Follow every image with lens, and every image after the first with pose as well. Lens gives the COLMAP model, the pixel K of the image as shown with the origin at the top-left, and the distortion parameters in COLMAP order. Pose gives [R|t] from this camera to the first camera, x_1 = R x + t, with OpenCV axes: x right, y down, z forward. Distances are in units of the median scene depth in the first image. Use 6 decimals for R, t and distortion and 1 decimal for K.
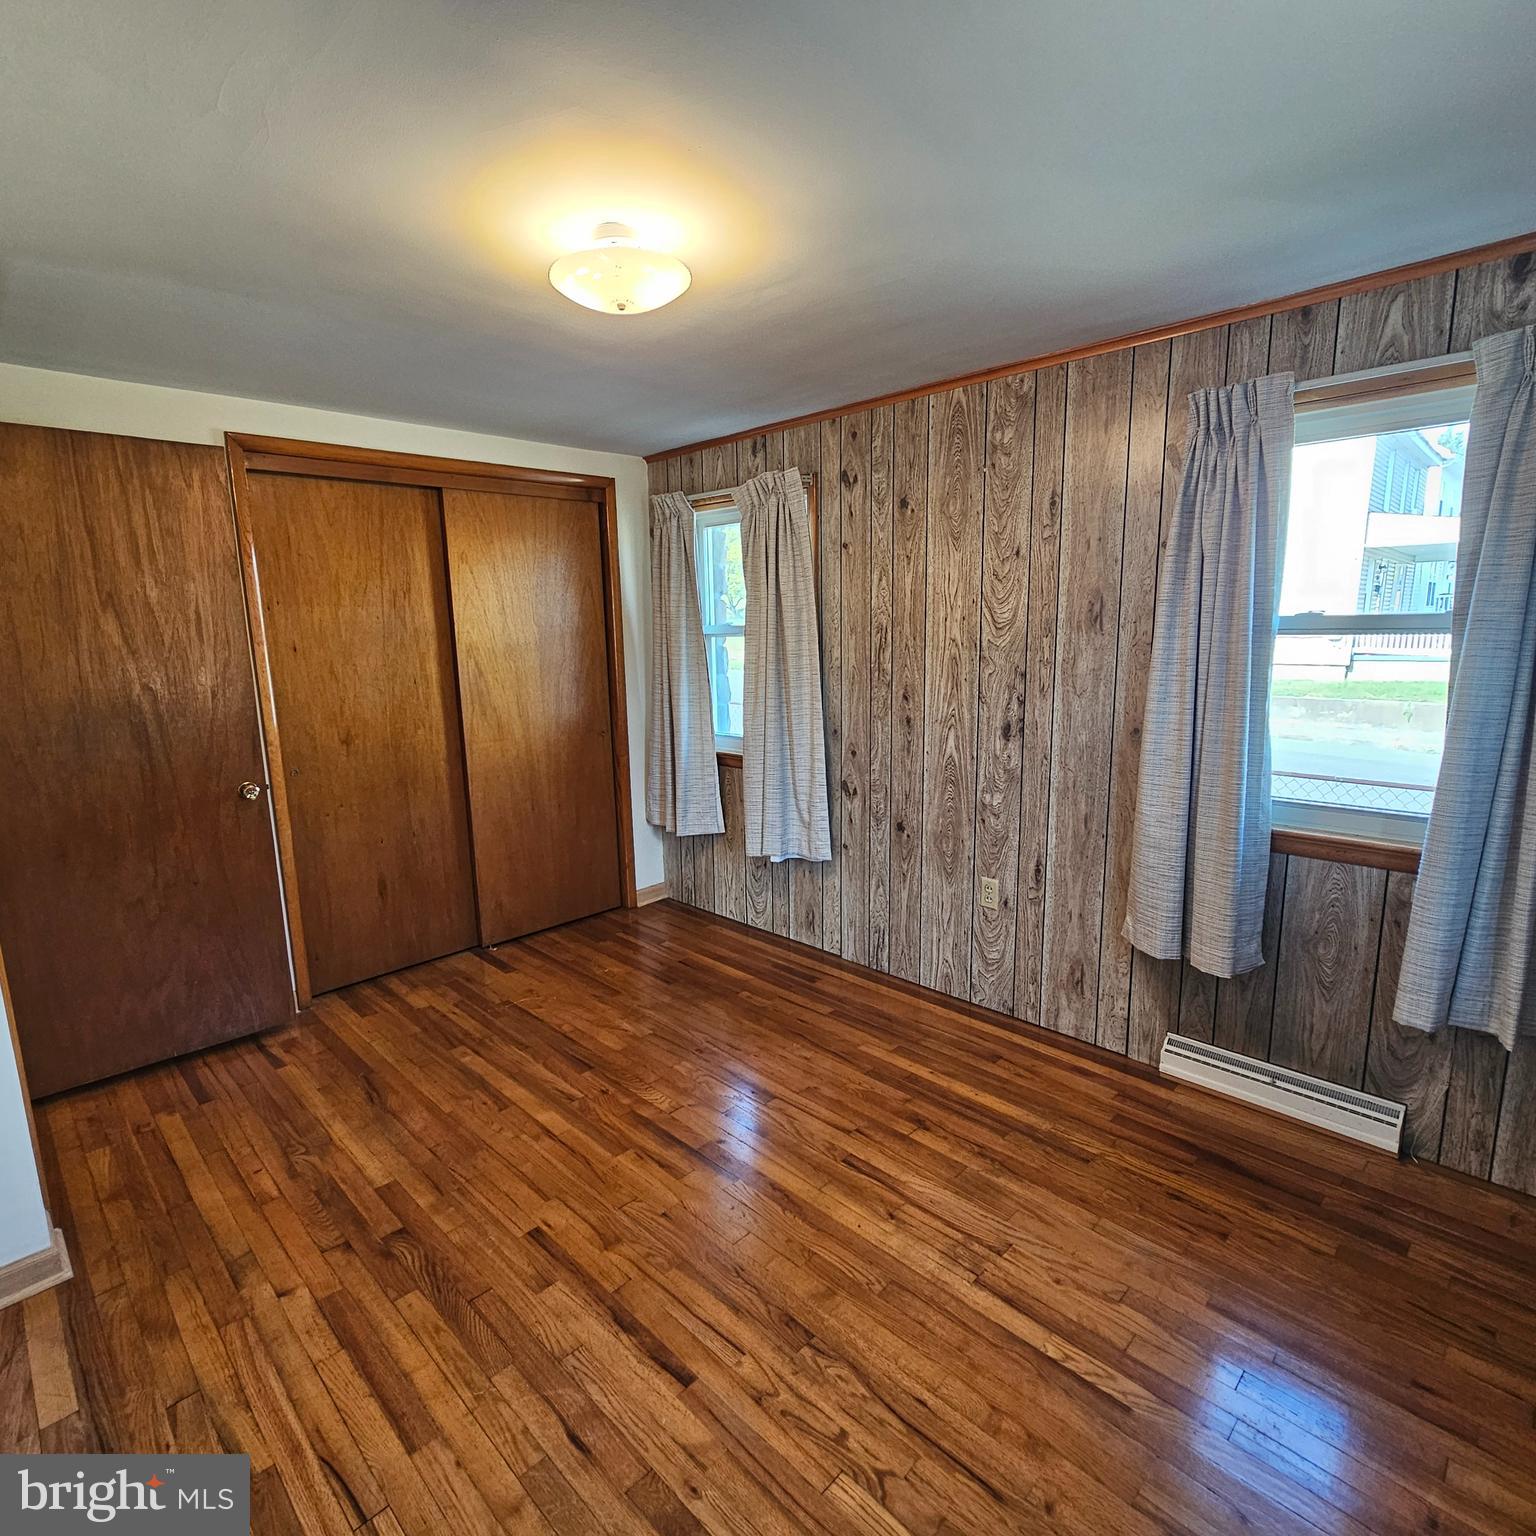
lens RADIAL K [[835.5, 0, 761.2], [0, 835.5, 773.9], [0, 0, 1]] dist [0.008777, -0.003323]
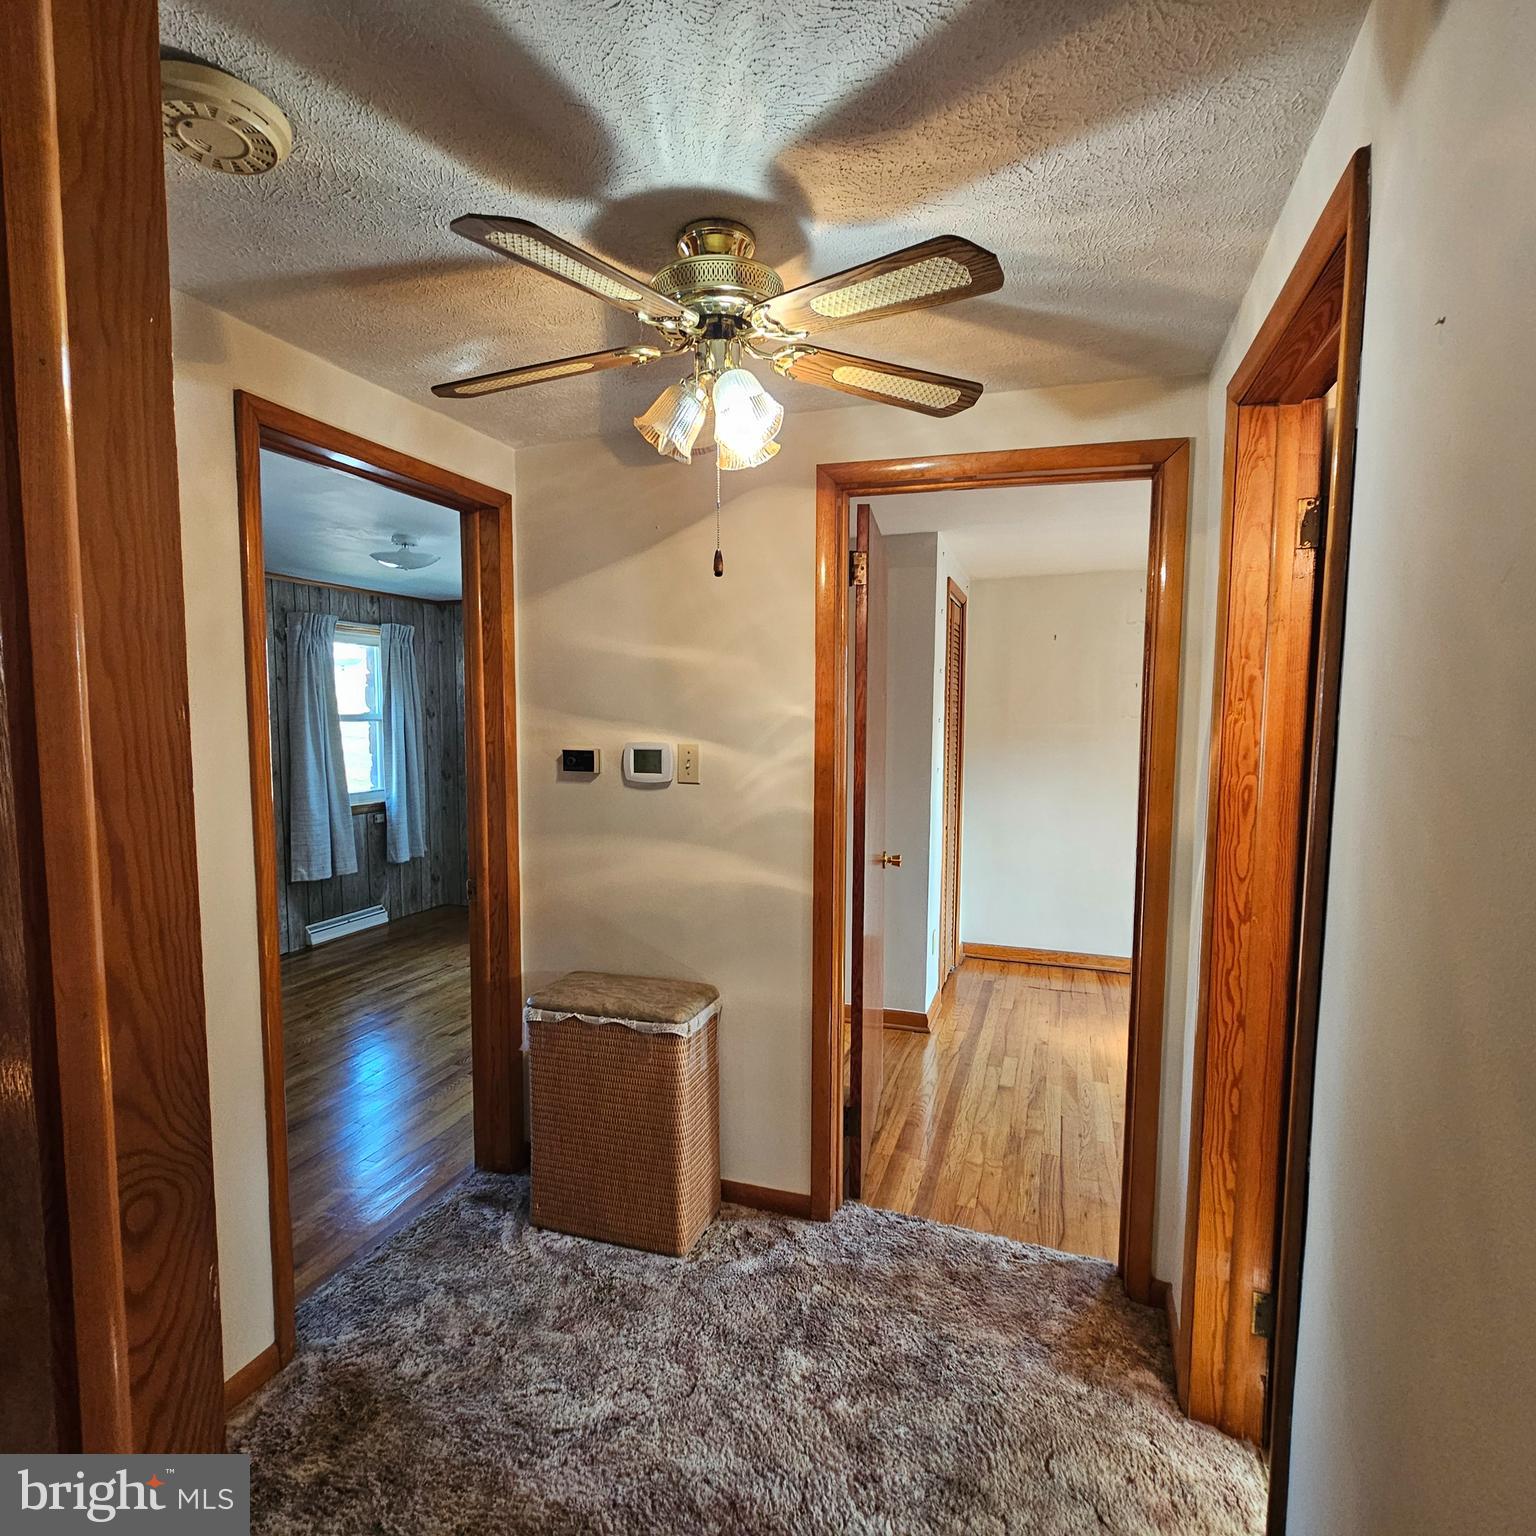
lens RADIAL K [[835.5, 0, 764.9], [0, 835.5, 775.5], [0, 0, 1]] dist [0.008777, -0.003323]
pose [[-0.425131, -0.056423, 0.903372, -1.515210], [0.163212, 0.976917, 0.137825, -0.111449], [-0.890295, 0.206034, -0.406109, 0.691670]]
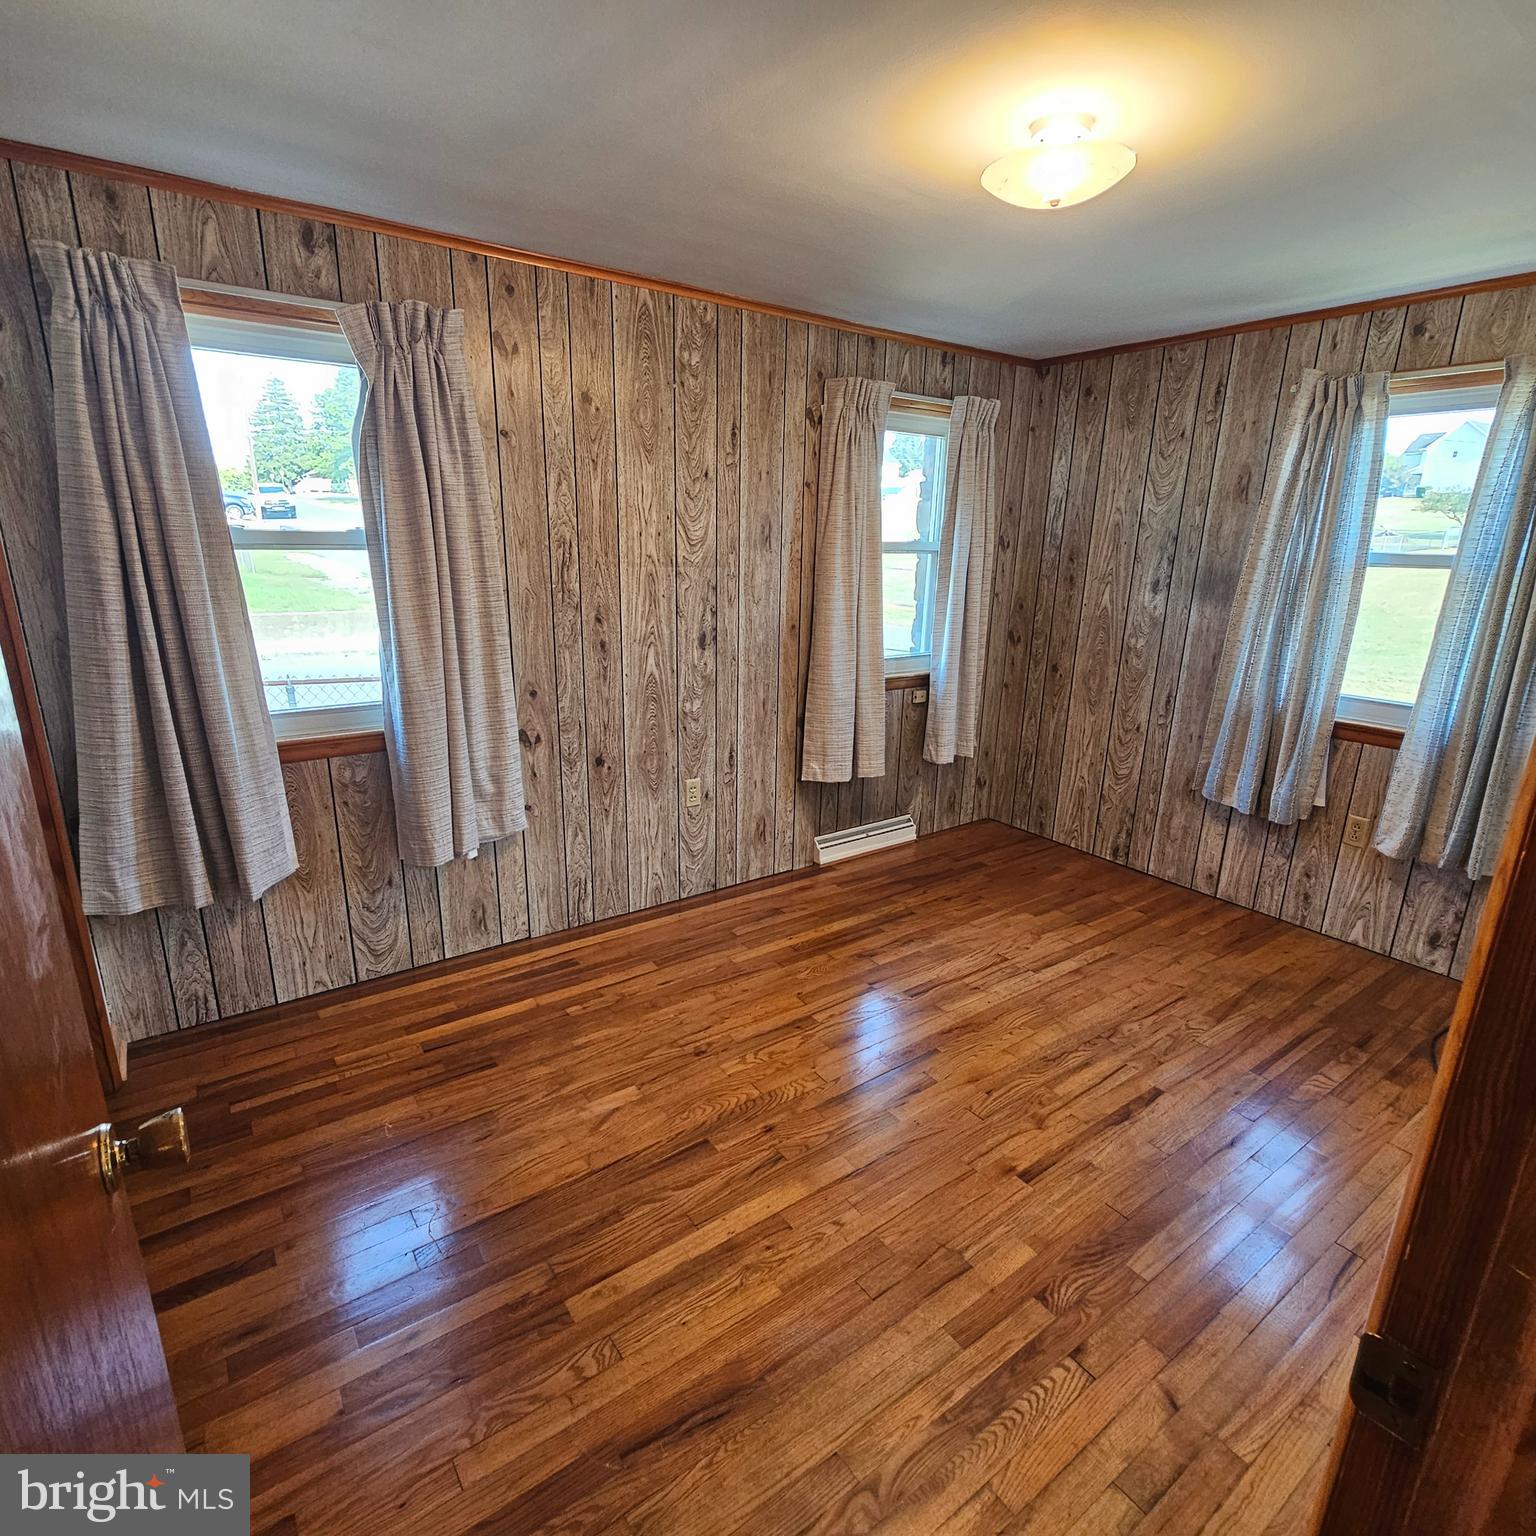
lens RADIAL K [[835.5, 0, 761.7], [0, 835.5, 770.2], [0, 0, 1]] dist [0.008777, -0.003323]
pose [[0.162947, -0.248215, 0.954902, -0.770789], [0.150002, 0.962819, 0.224676, -0.120775], [-0.975165, 0.106627, 0.194121, 0.718179]]
